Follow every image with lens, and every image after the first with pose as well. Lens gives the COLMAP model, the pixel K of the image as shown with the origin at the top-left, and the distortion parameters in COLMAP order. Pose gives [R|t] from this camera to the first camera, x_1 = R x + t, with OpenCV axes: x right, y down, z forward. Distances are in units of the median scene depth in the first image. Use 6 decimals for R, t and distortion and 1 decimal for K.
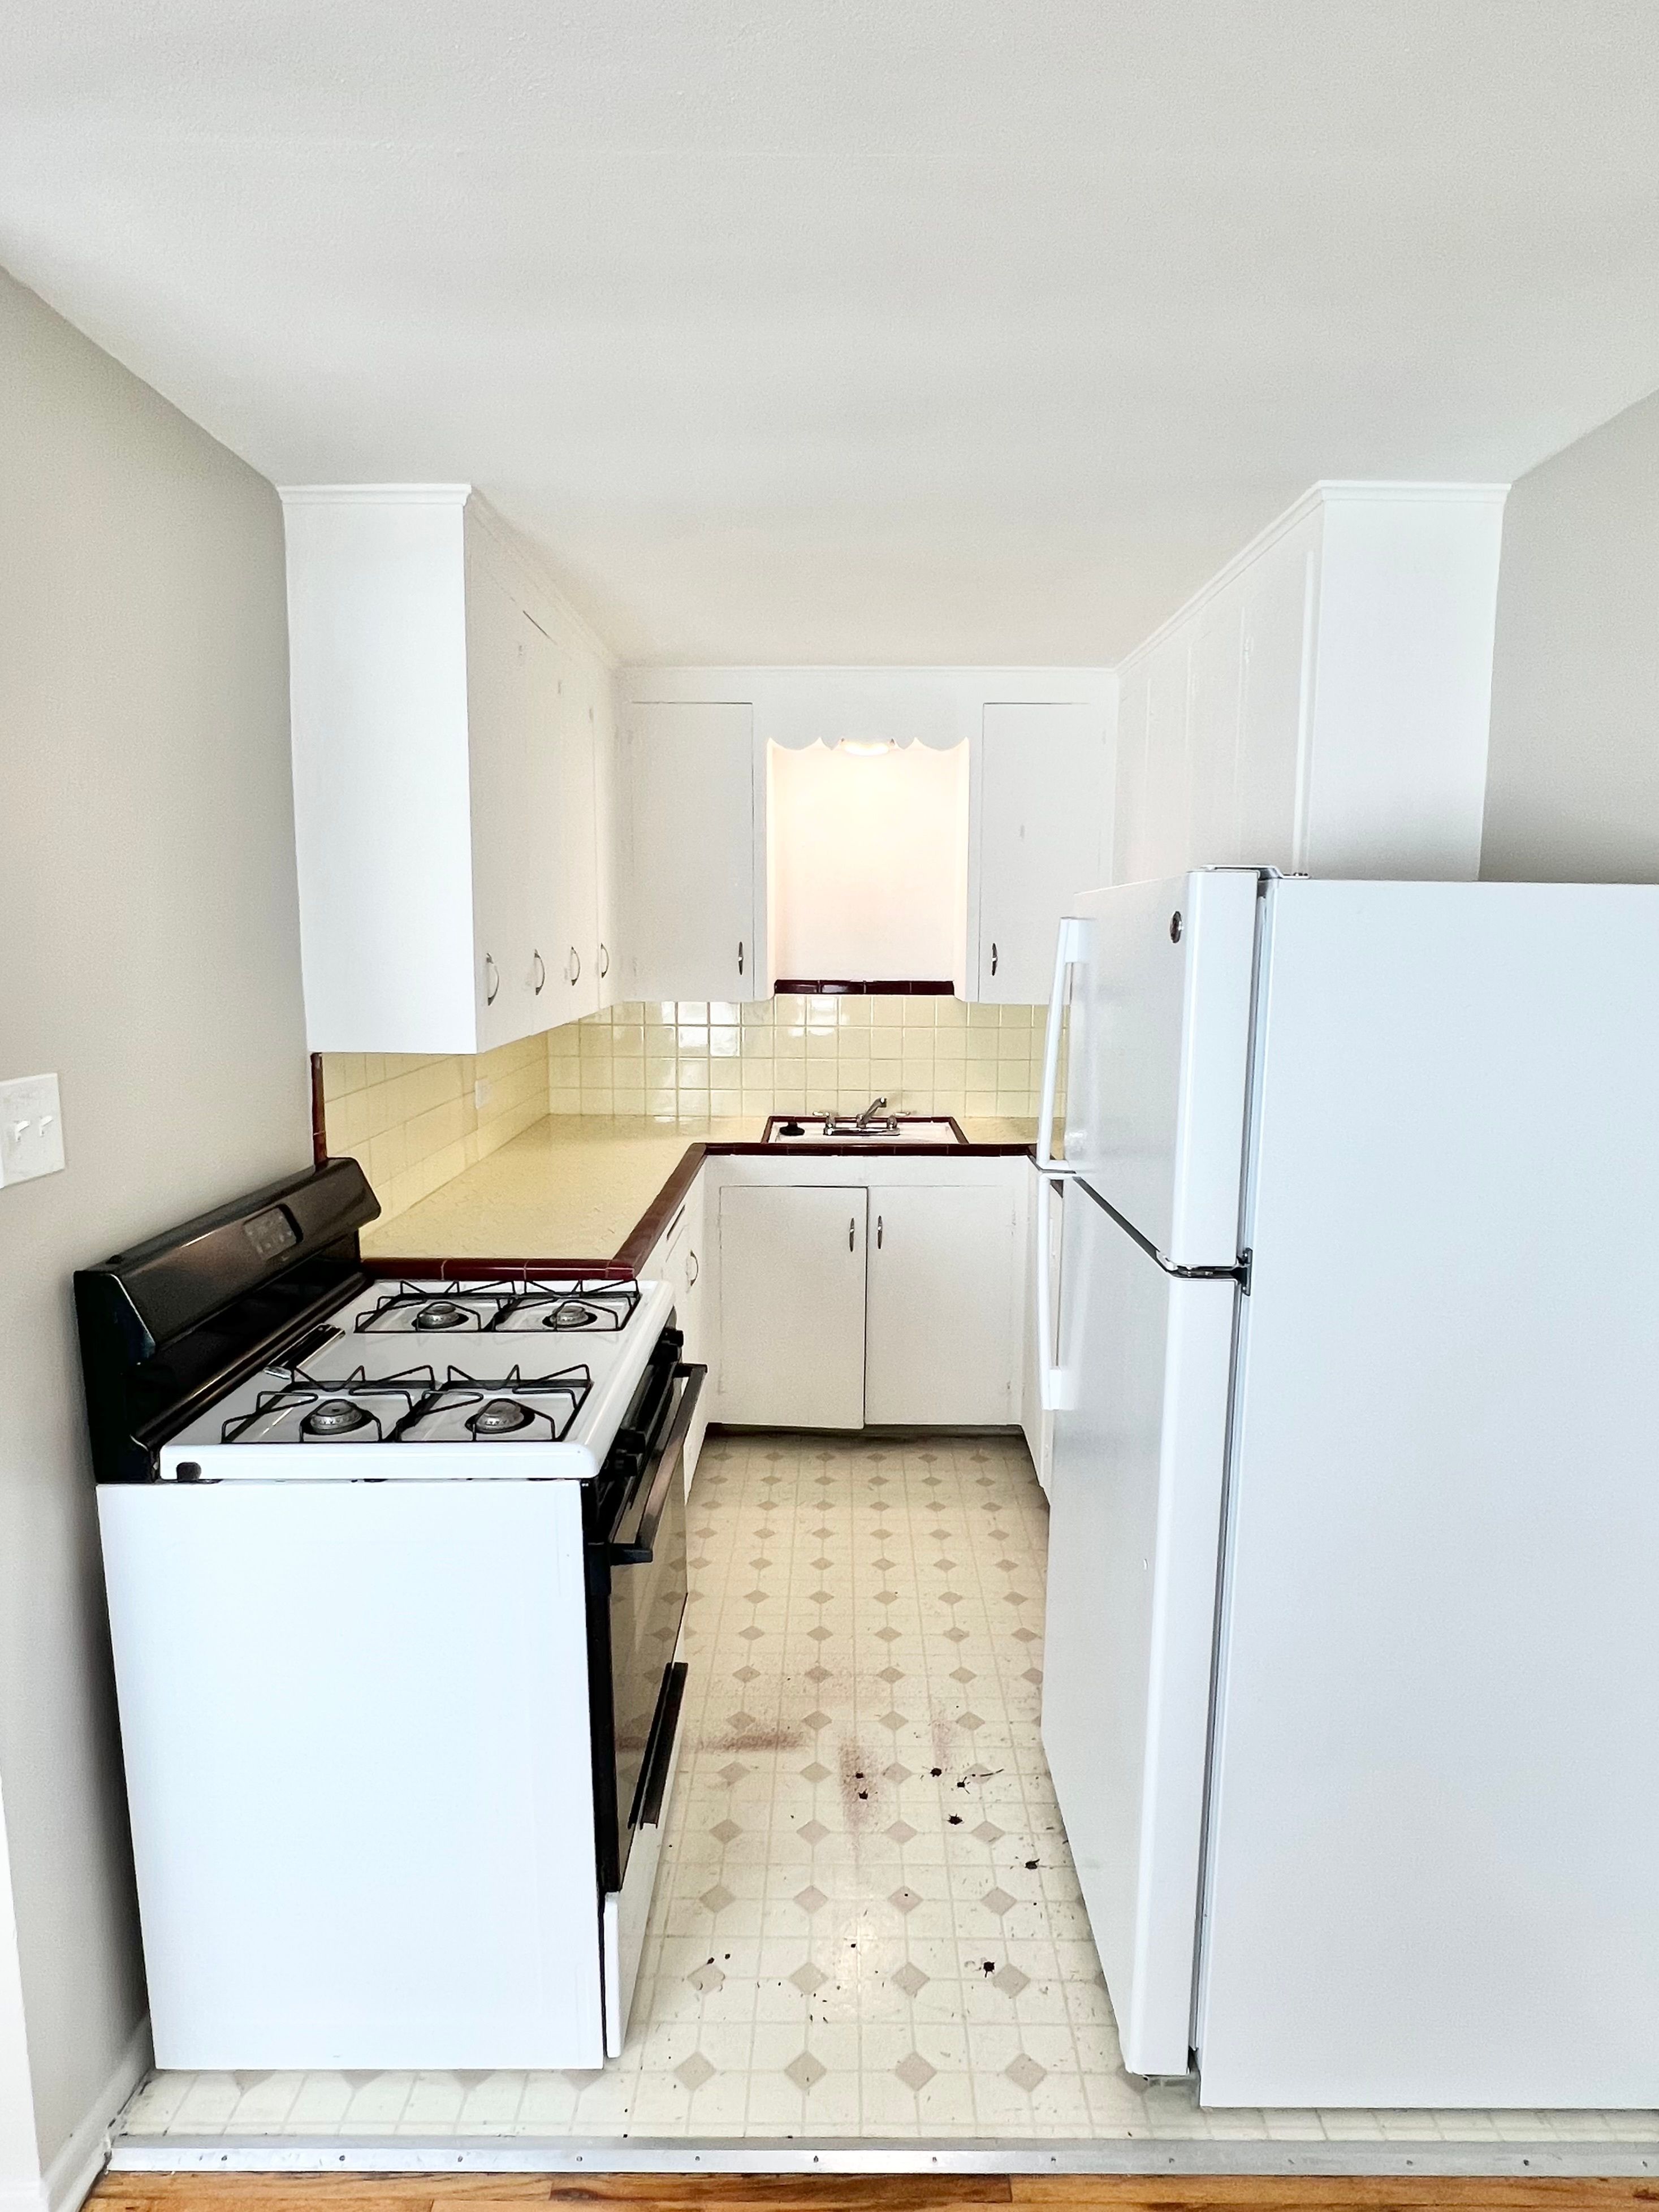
lens RADIAL K [[1235.4, 0, 838.1], [0, 1235.4, 1098.7], [0, 0, 1]] dist [-0.000099, -0.000645]
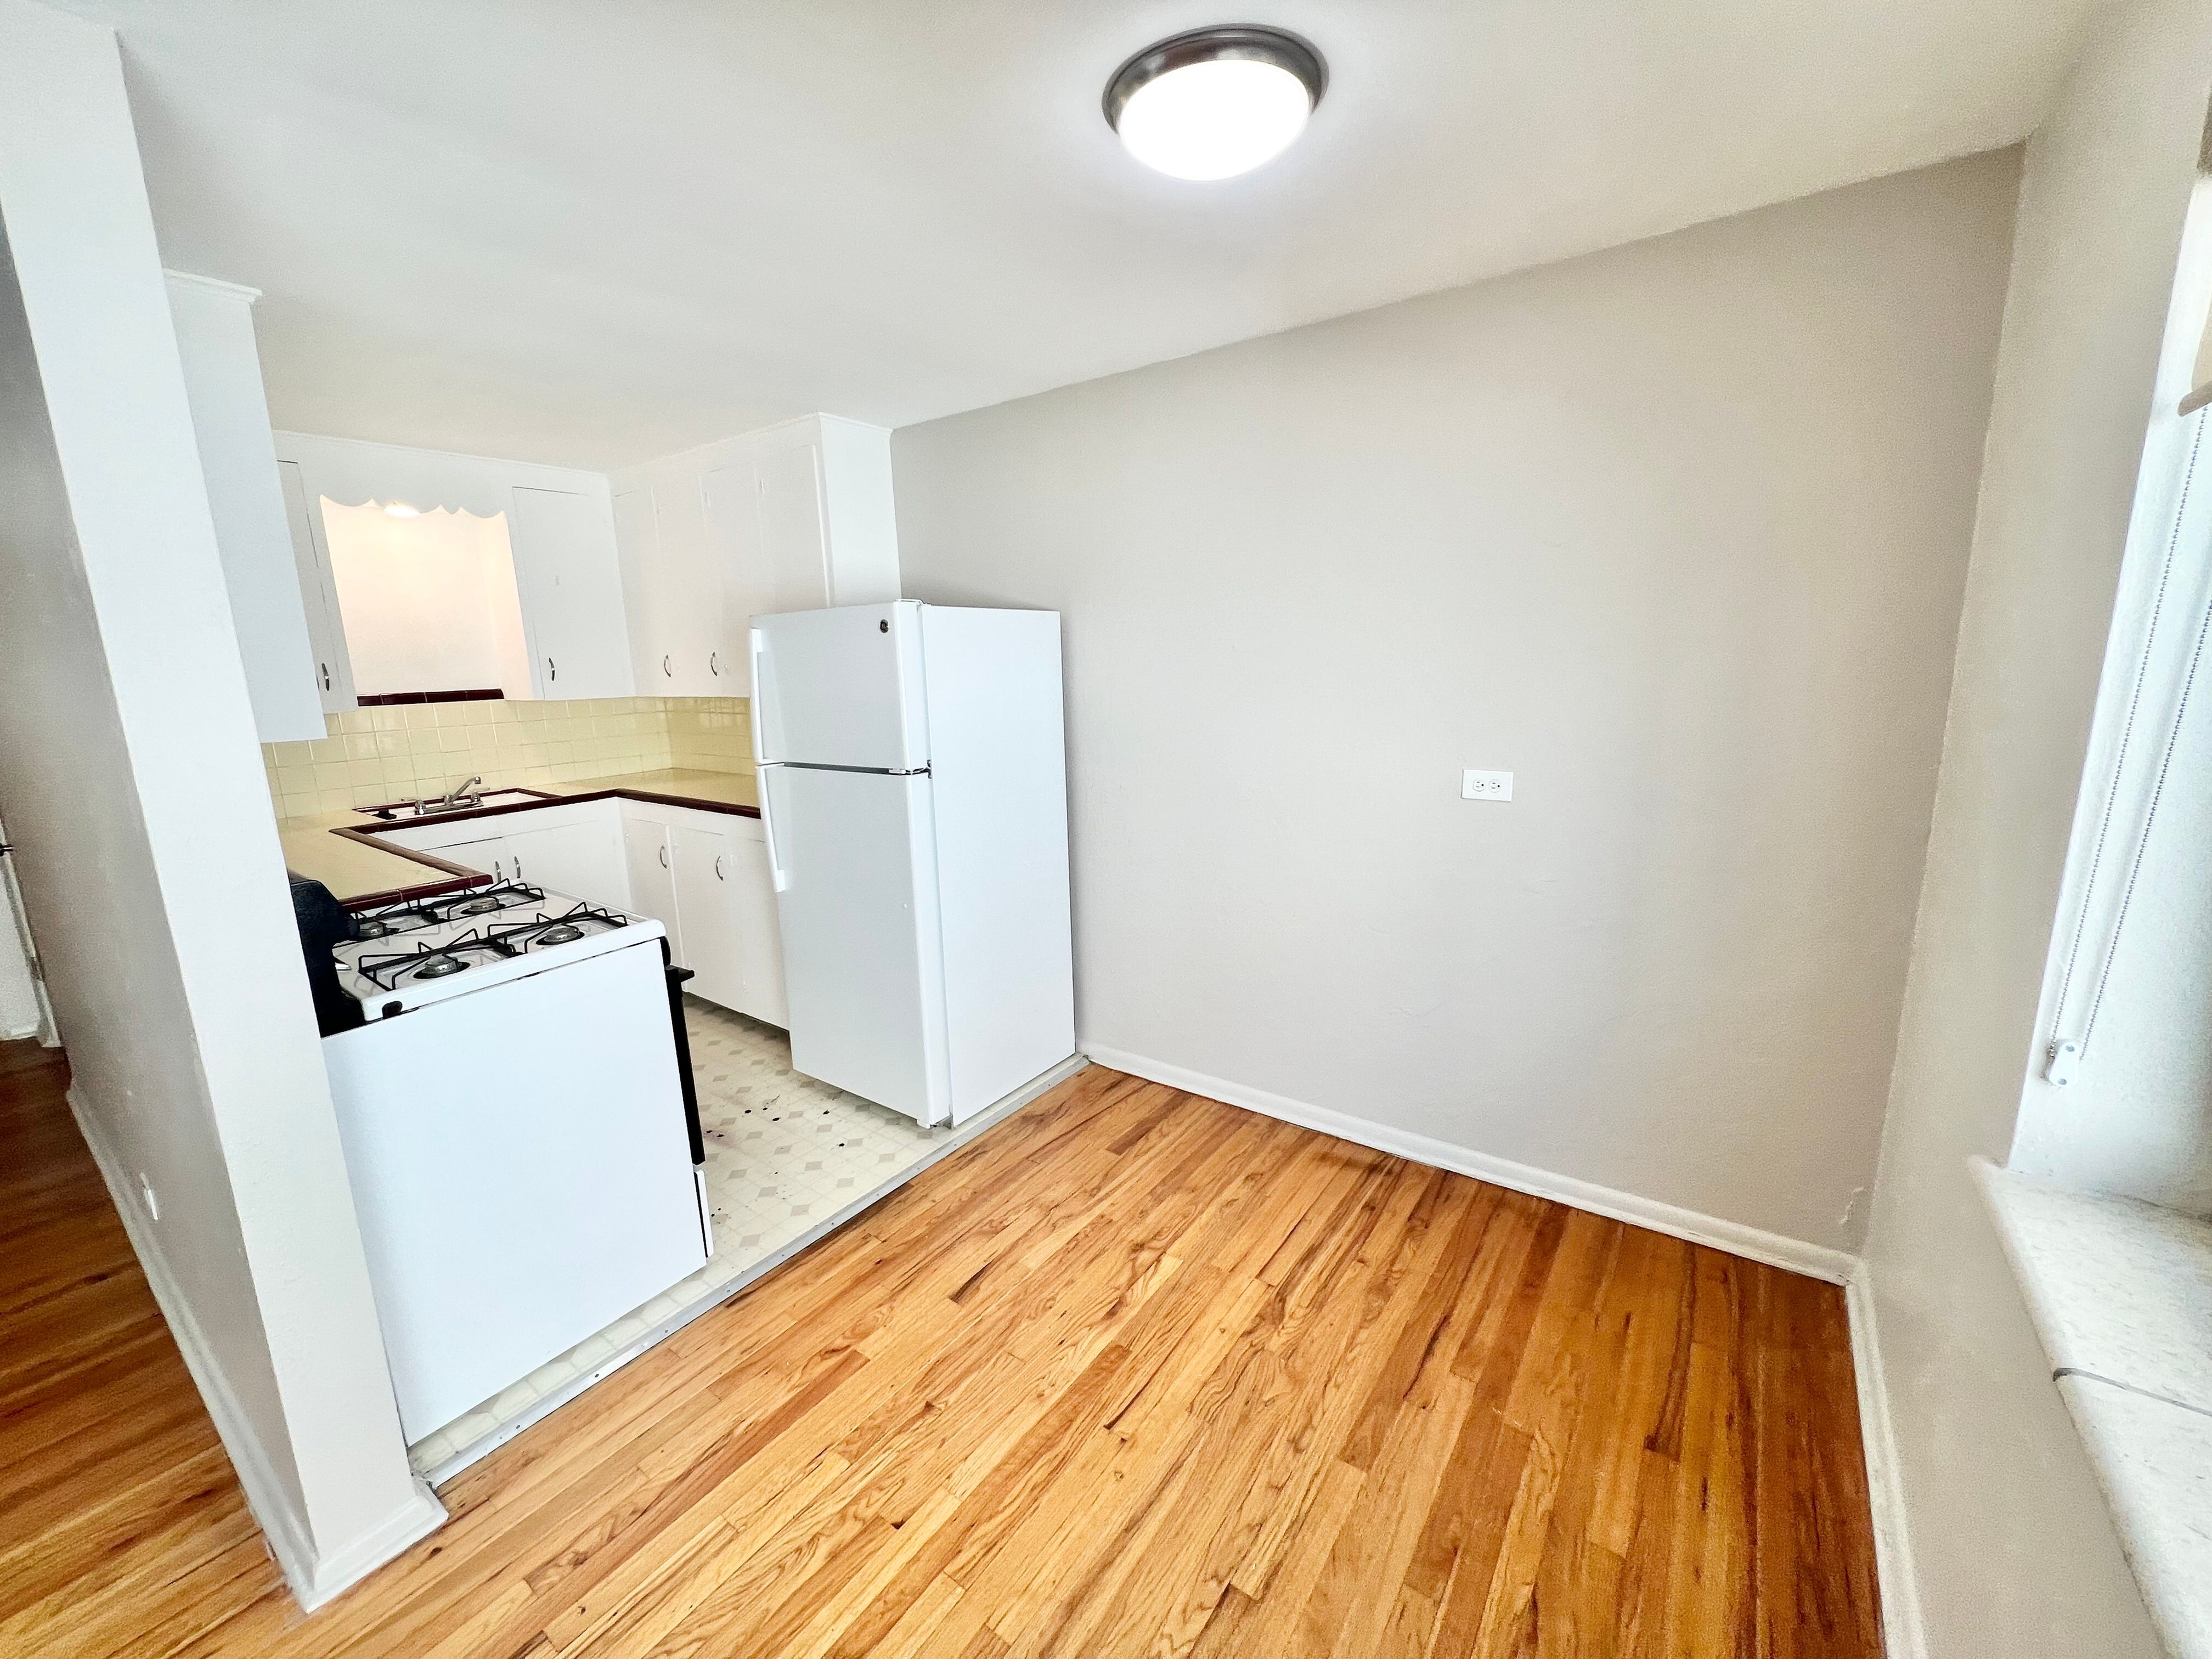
lens RADIAL K [[883.4, 0, 1099.5], [0, 883.4, 821.7], [0, 0, 1]] dist [-0.002512, 0.000475]
pose [[0.590541, -0.176396, 0.787493, -0.656331], [0.142801, 0.983261, 0.113161, 0.071019], [-0.794273, 0.045629, 0.605845, -0.237870]]
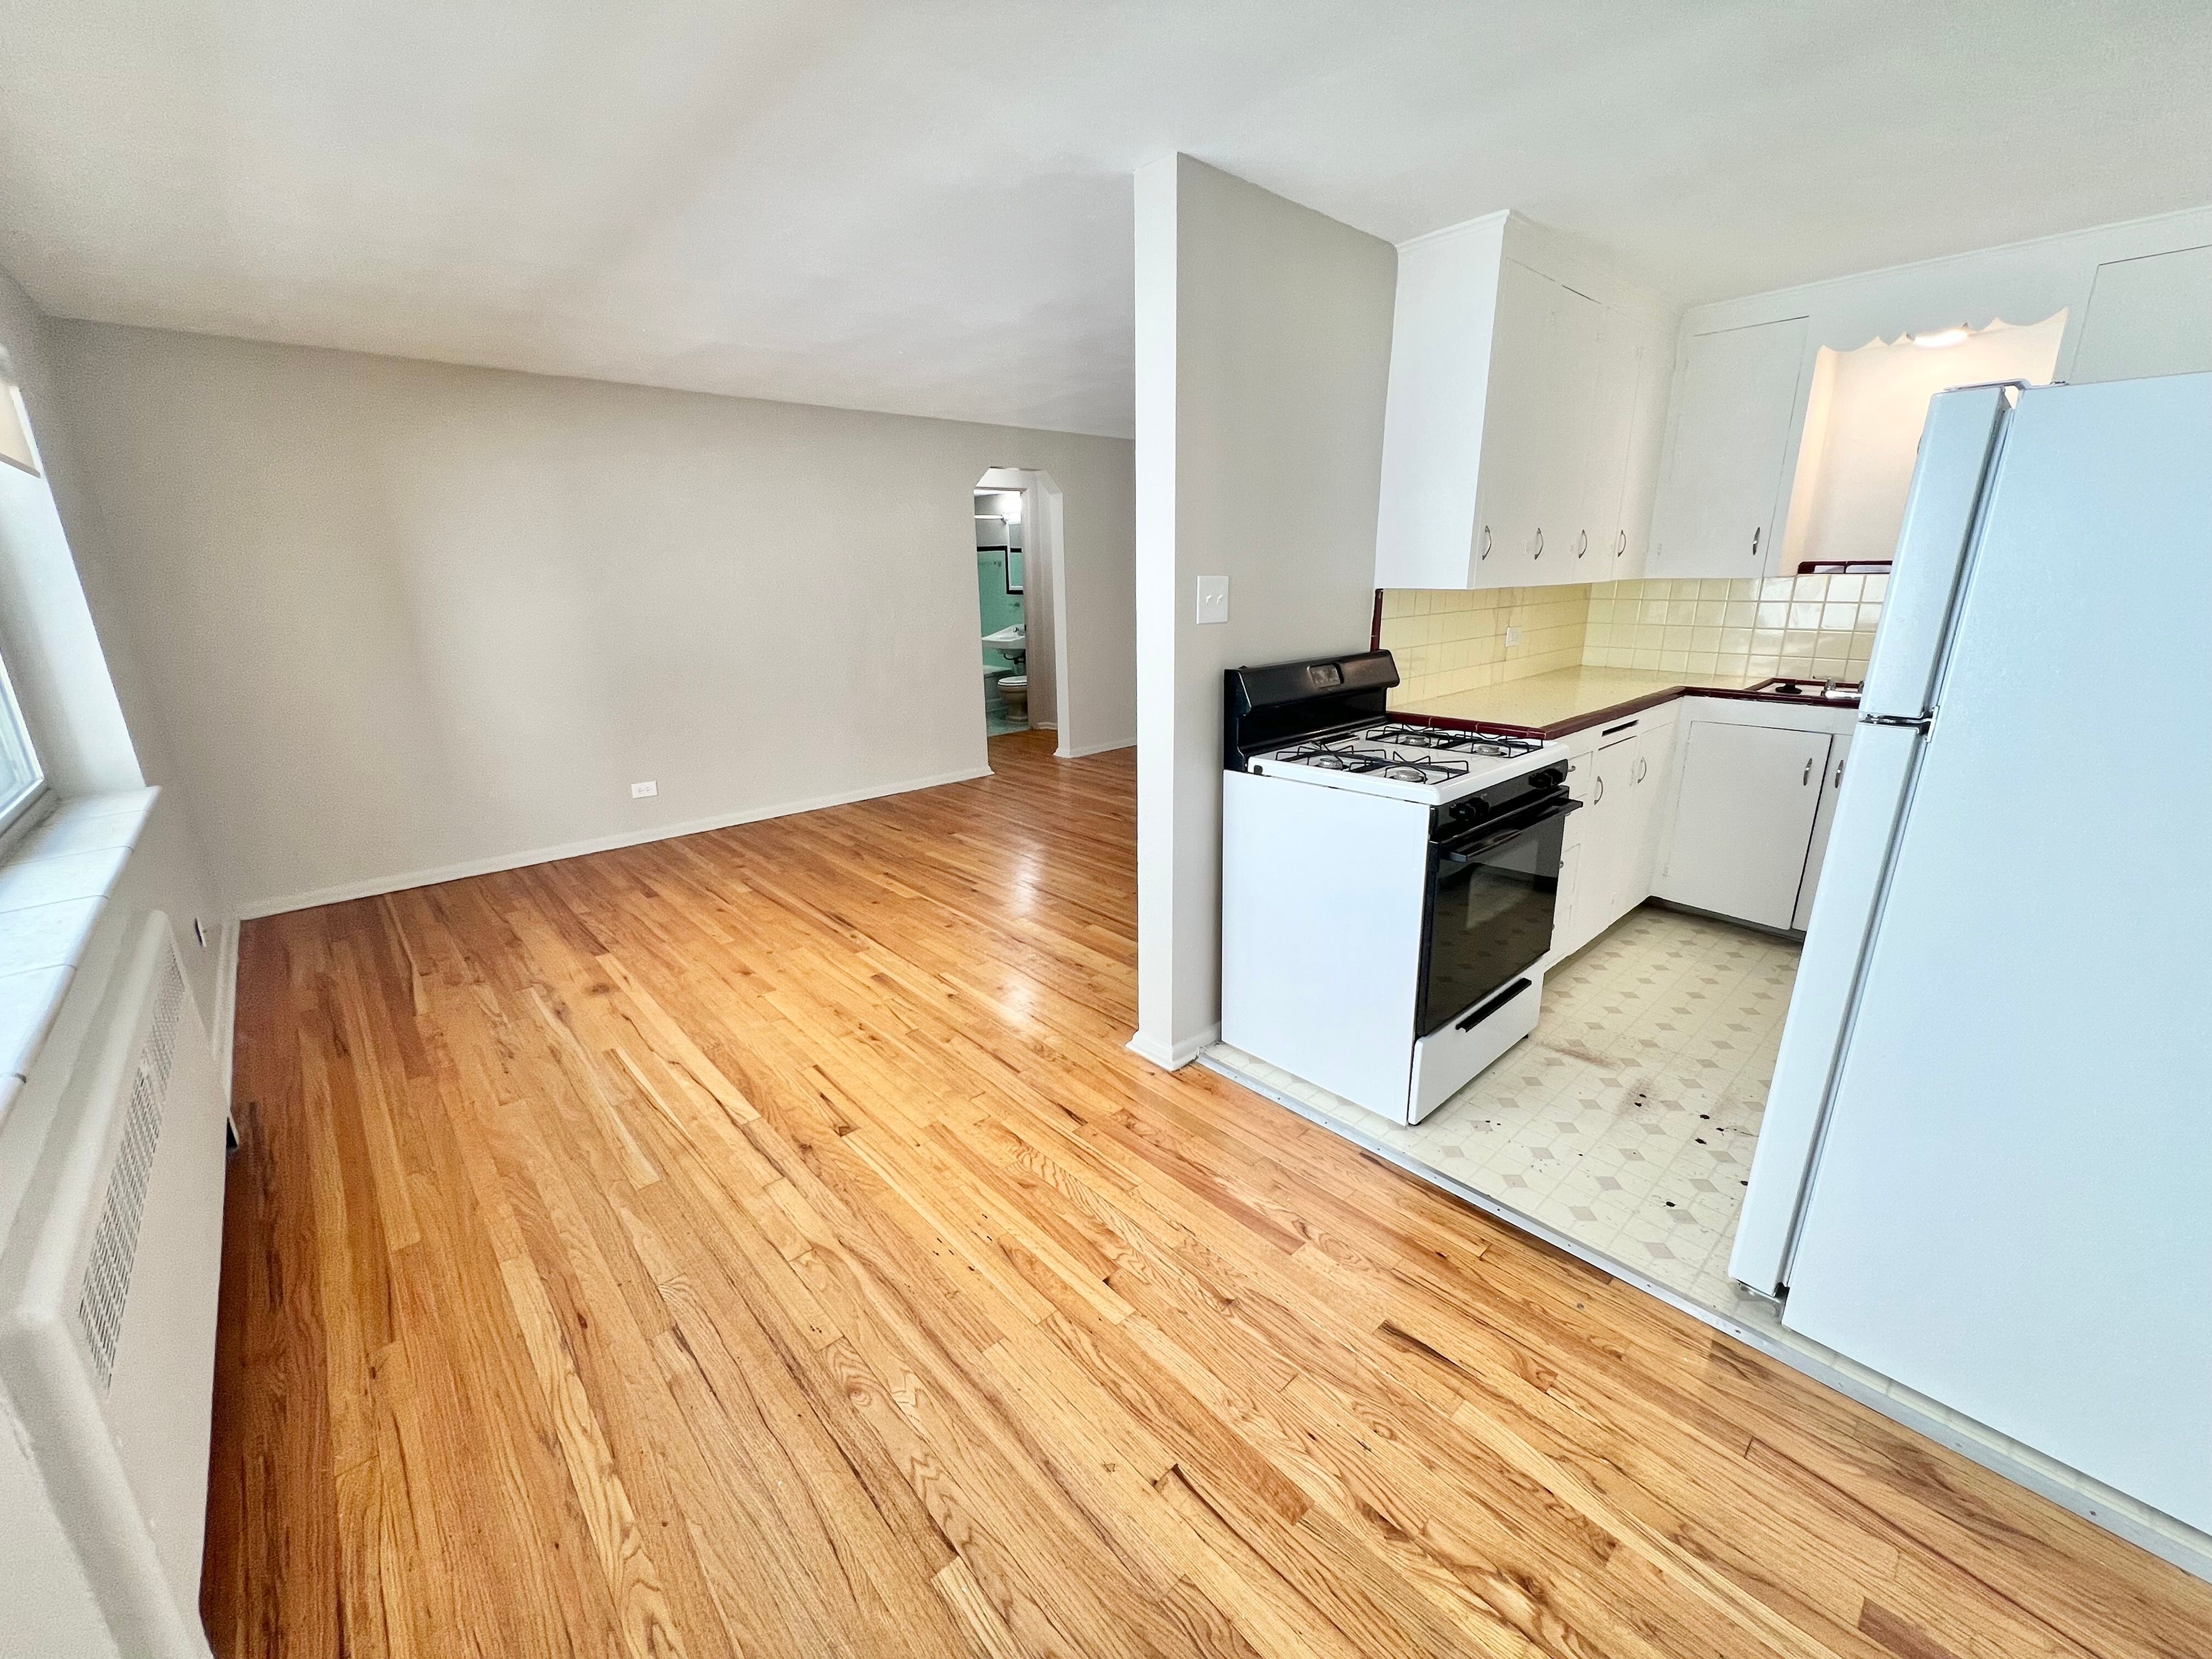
lens RADIAL K [[885.2, 0, 1097.9], [0, 885.2, 822.1], [0, 0, 1]] dist [-0.003301, 0.000853]
pose [[0.669710, 0.188363, -0.718337, 0.326497], [-0.083683, 0.980278, 0.179030, 0.113211], [0.737893, -0.059786, 0.672265, -0.192388]]
